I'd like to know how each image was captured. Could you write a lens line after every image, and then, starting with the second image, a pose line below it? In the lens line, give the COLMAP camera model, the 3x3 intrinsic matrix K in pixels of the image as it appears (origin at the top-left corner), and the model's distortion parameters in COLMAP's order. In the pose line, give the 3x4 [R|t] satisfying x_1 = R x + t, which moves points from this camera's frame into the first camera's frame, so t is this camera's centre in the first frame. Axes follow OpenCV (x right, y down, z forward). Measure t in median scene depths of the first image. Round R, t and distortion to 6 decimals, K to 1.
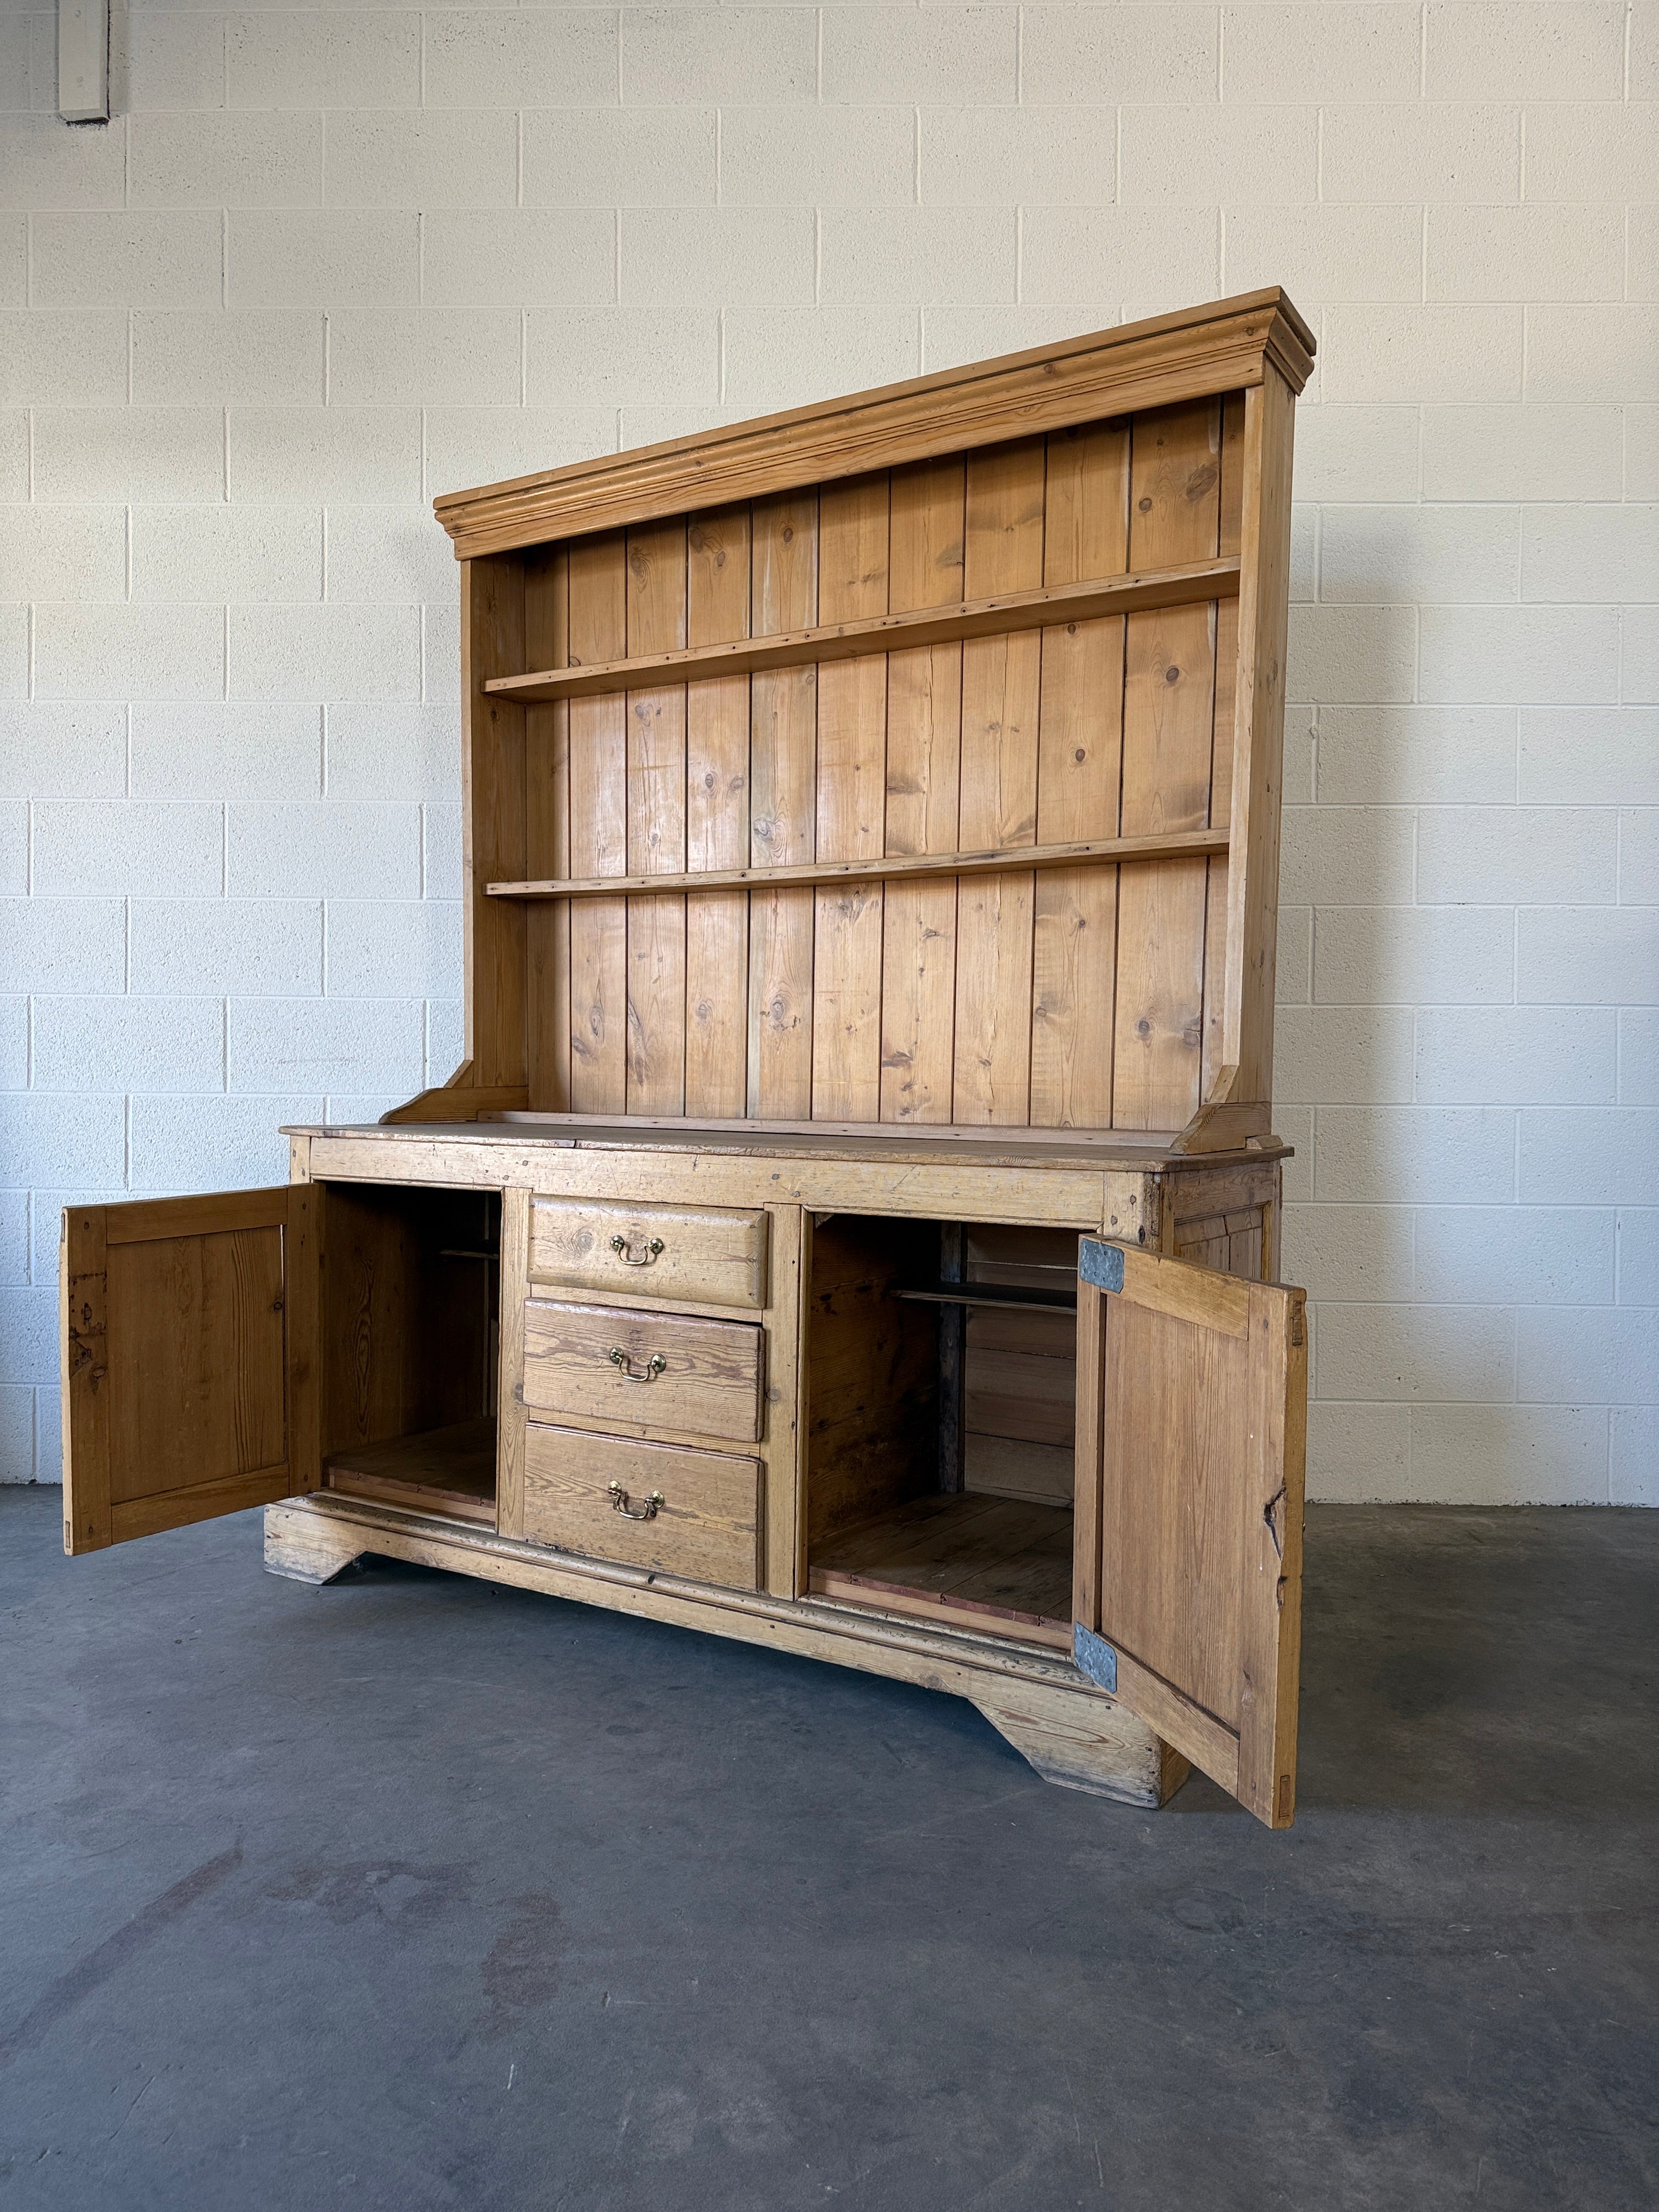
lens RADIAL K [[1577.7, 0, 835.4], [0, 1577.7, 1102.9], [0, 0, 1]] dist [0.013486, -0.021130]
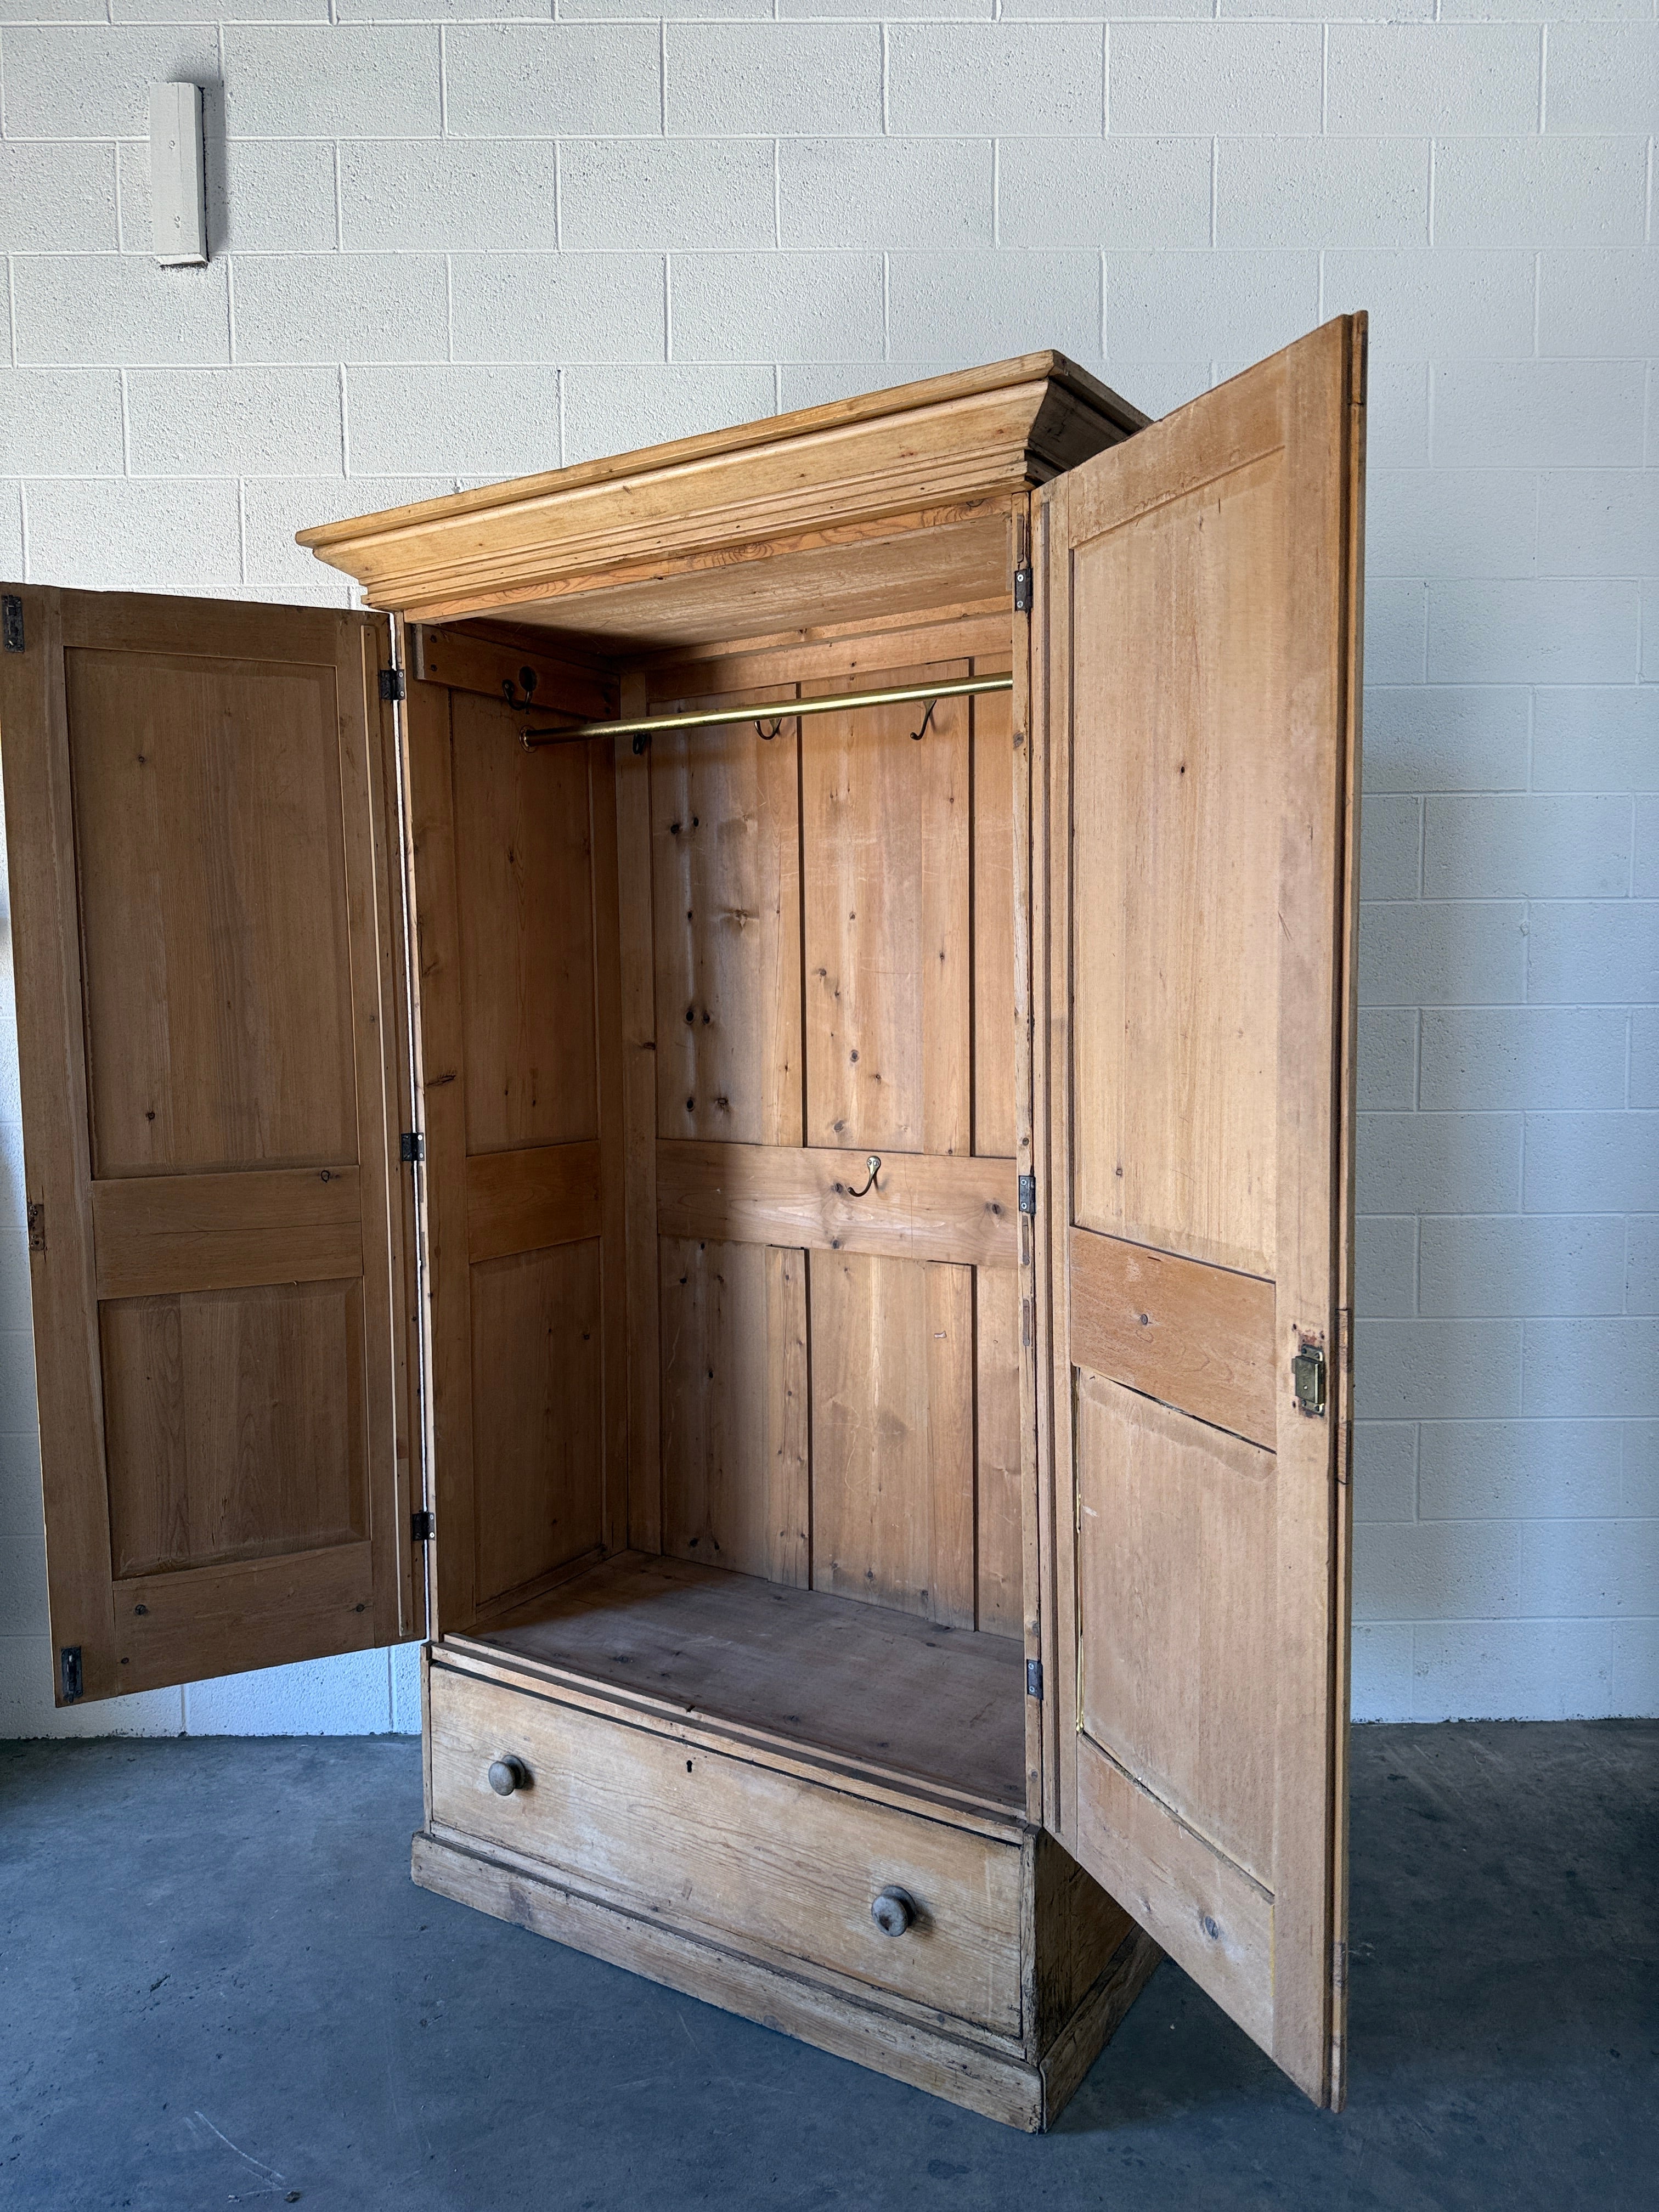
lens RADIAL K [[1577.7, 0, 833.4], [0, 1577.7, 1105.1], [0, 0, 1]] dist [0.013486, -0.021130]
pose [[0.999353, -0.018775, 0.030674, -0.154316], [0.016974, 0.998175, 0.057947, -0.208299], [-0.031706, -0.057389, 0.997848, 0.067044]]
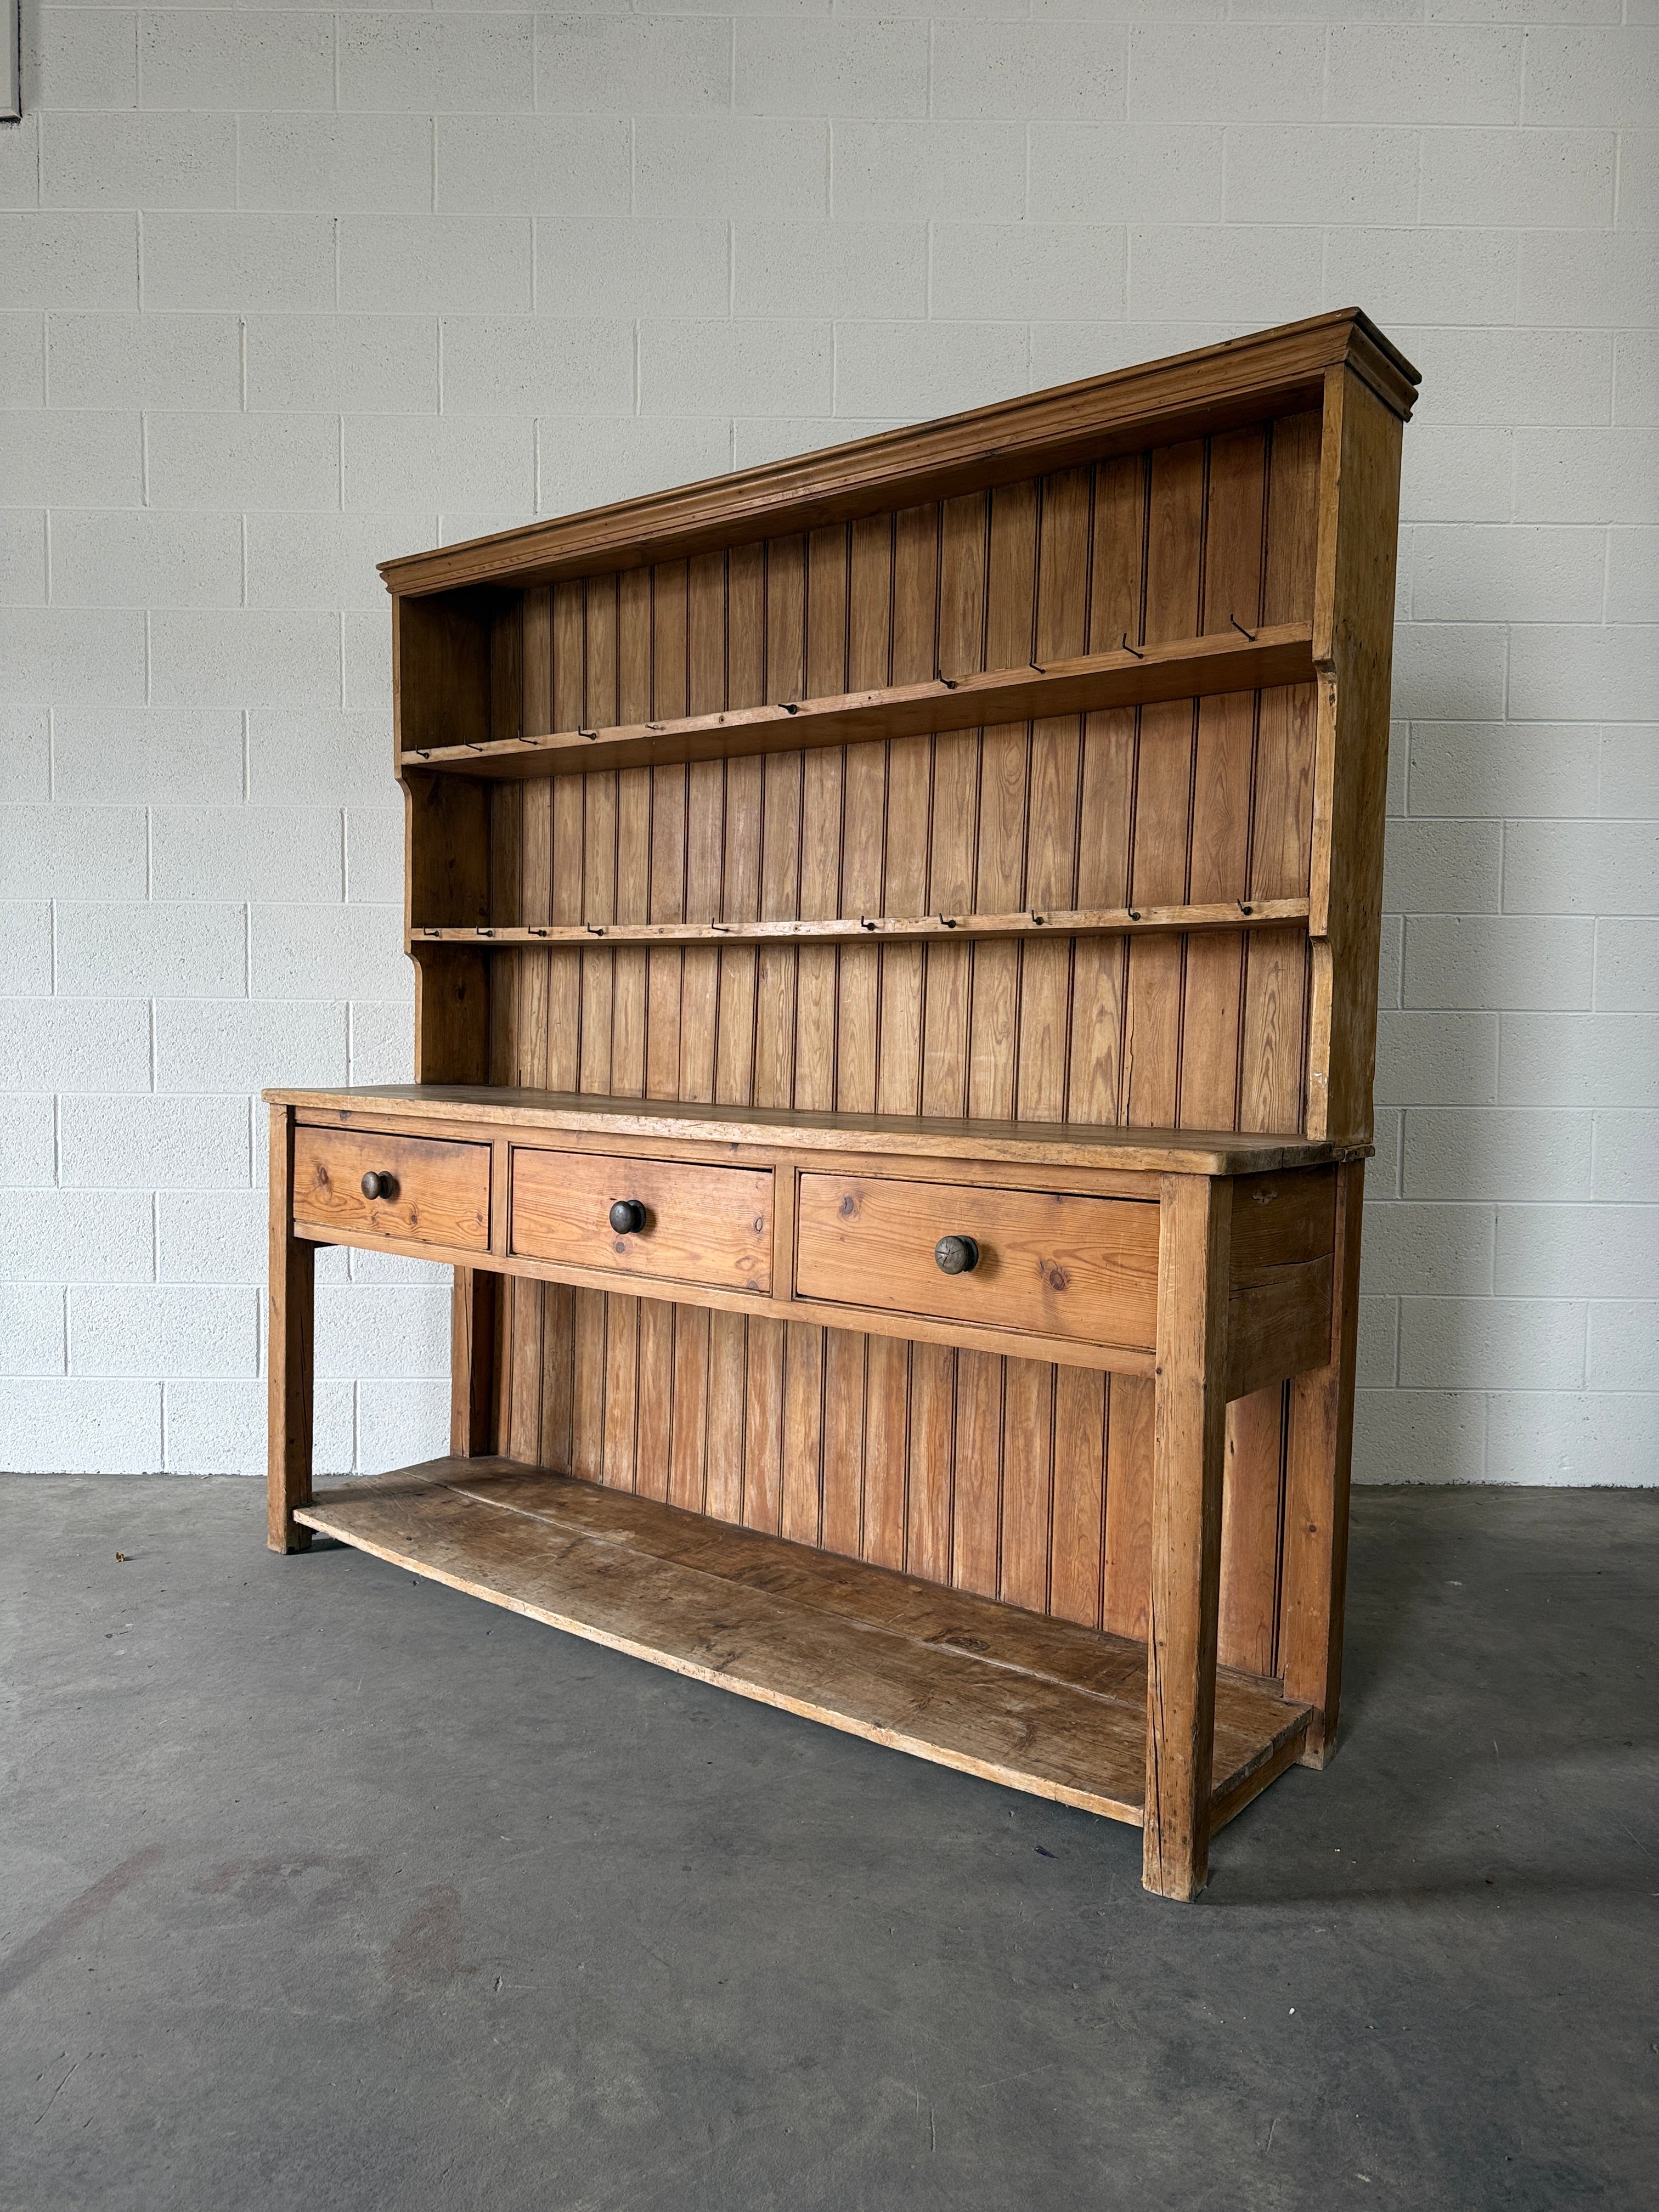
lens RADIAL K [[1577.7, 0, 832.4], [0, 1577.7, 1104.9], [0, 0, 1]] dist [0.013486, -0.021130]
pose [[0.999616, -0.000144, 0.027723, 0.027676], [-0.000877, 0.999322, 0.036815, -0.040170], [-0.027709, -0.036825, 0.998937, -0.037227]]
